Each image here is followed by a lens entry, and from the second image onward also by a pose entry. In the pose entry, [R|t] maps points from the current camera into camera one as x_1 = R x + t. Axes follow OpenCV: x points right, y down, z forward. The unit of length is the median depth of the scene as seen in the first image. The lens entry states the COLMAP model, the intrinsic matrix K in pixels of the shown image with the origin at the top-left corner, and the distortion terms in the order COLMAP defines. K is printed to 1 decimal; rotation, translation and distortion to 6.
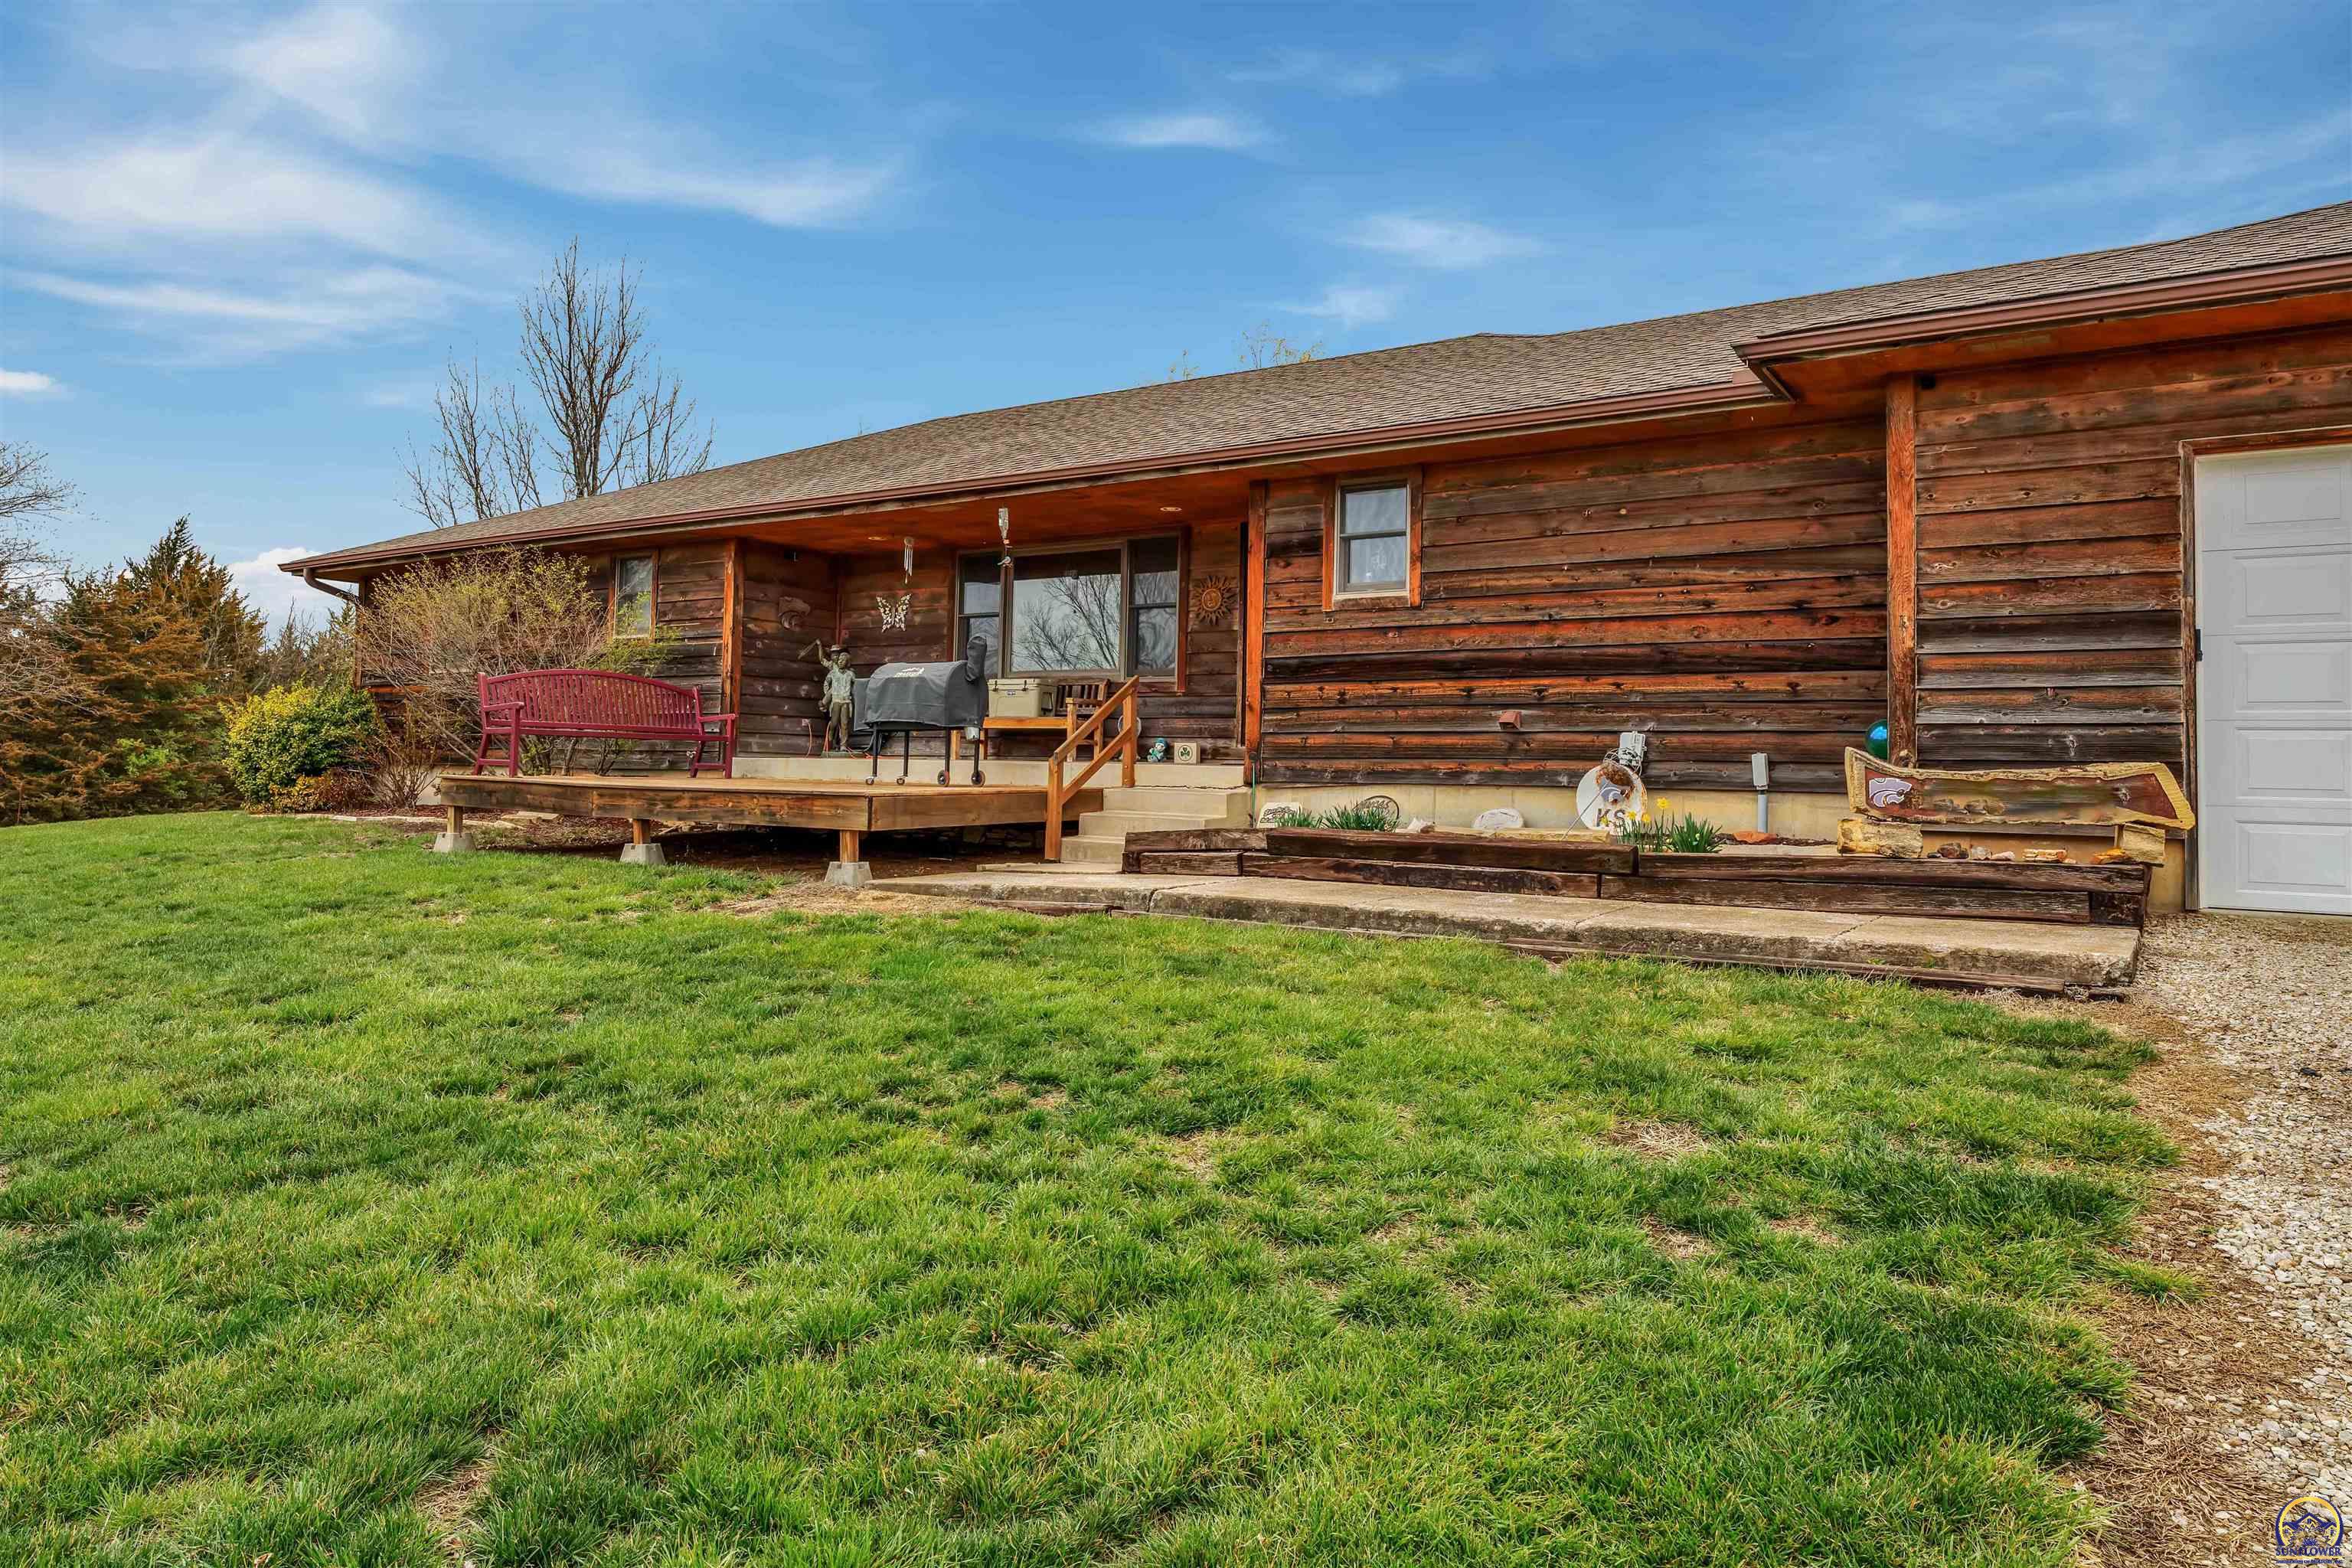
lens RADIAL K [[1488.7, 0, 1174.4], [0, 1488.7, 721.8], [0, 0, 1]] dist [-0.001800, -0.000180]
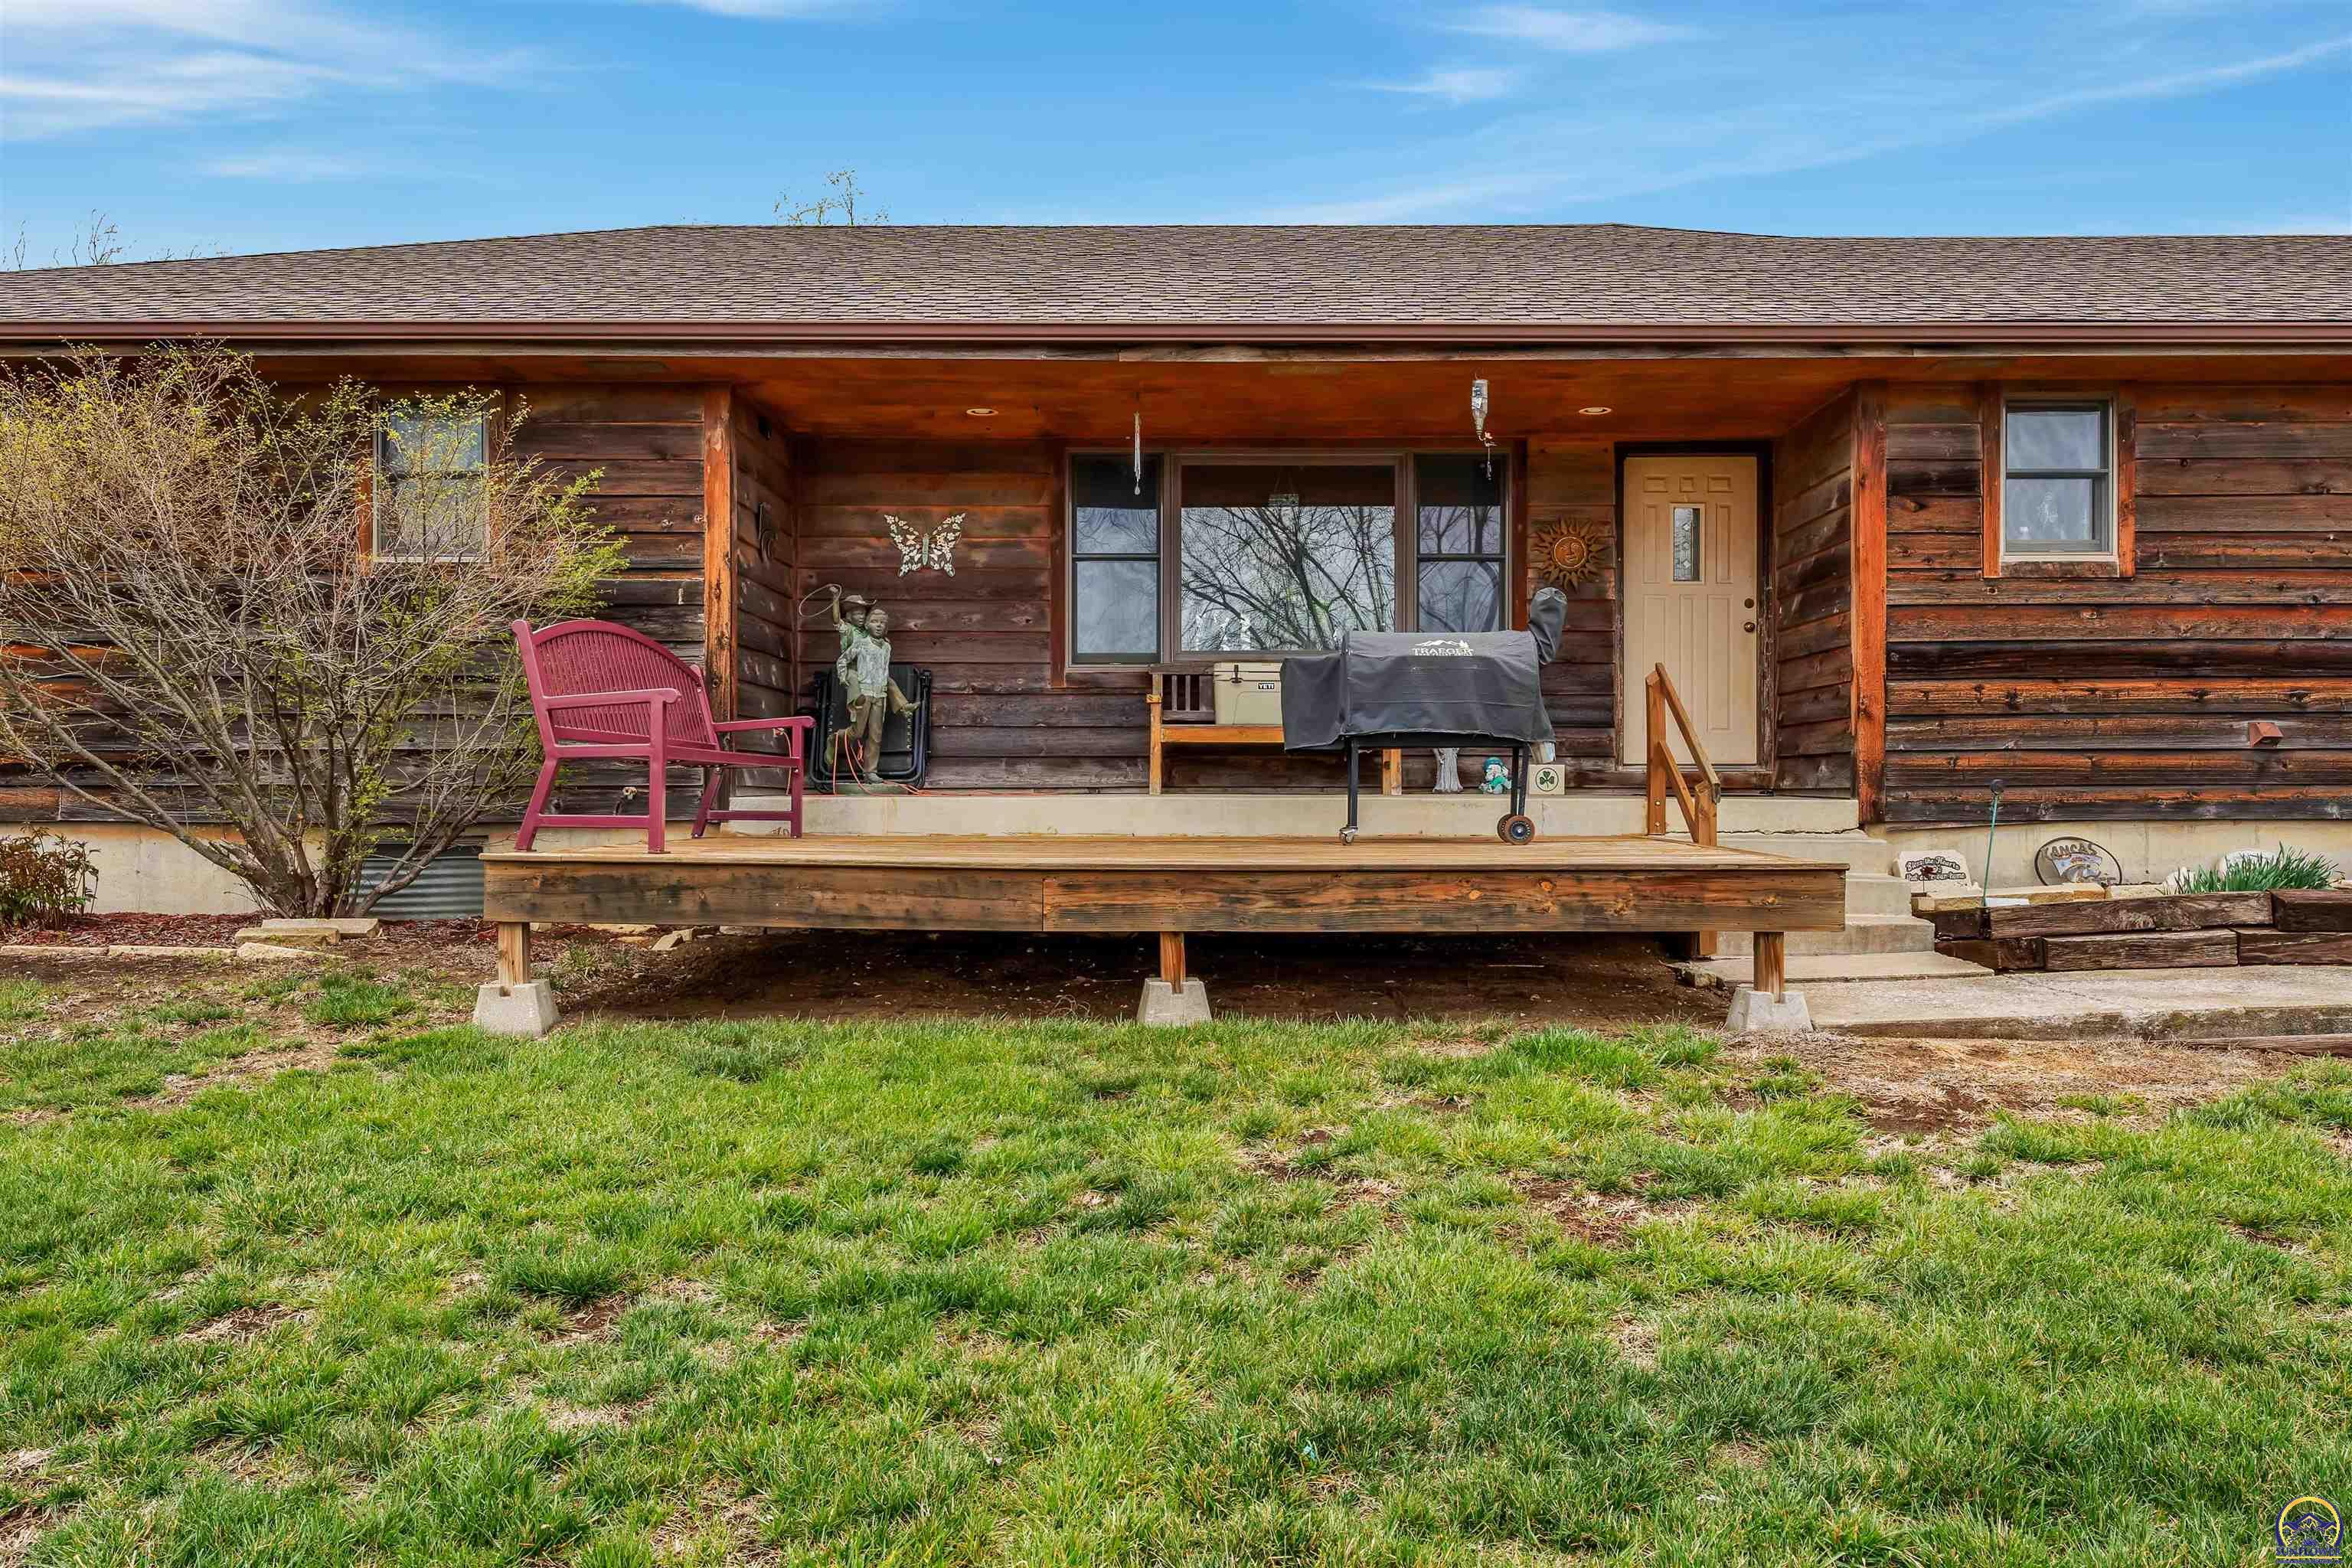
lens RADIAL K [[1725.9, 0, 1211.8], [0, 1725.9, 811.1], [0, 0, 1]] dist [-0.003312, -0.003373]
pose [[0.836384, -0.023047, 0.547659, -0.679724], [-0.003230, 0.998891, 0.046968, -0.001167], [-0.548135, -0.041053, 0.835382, 0.535753]]
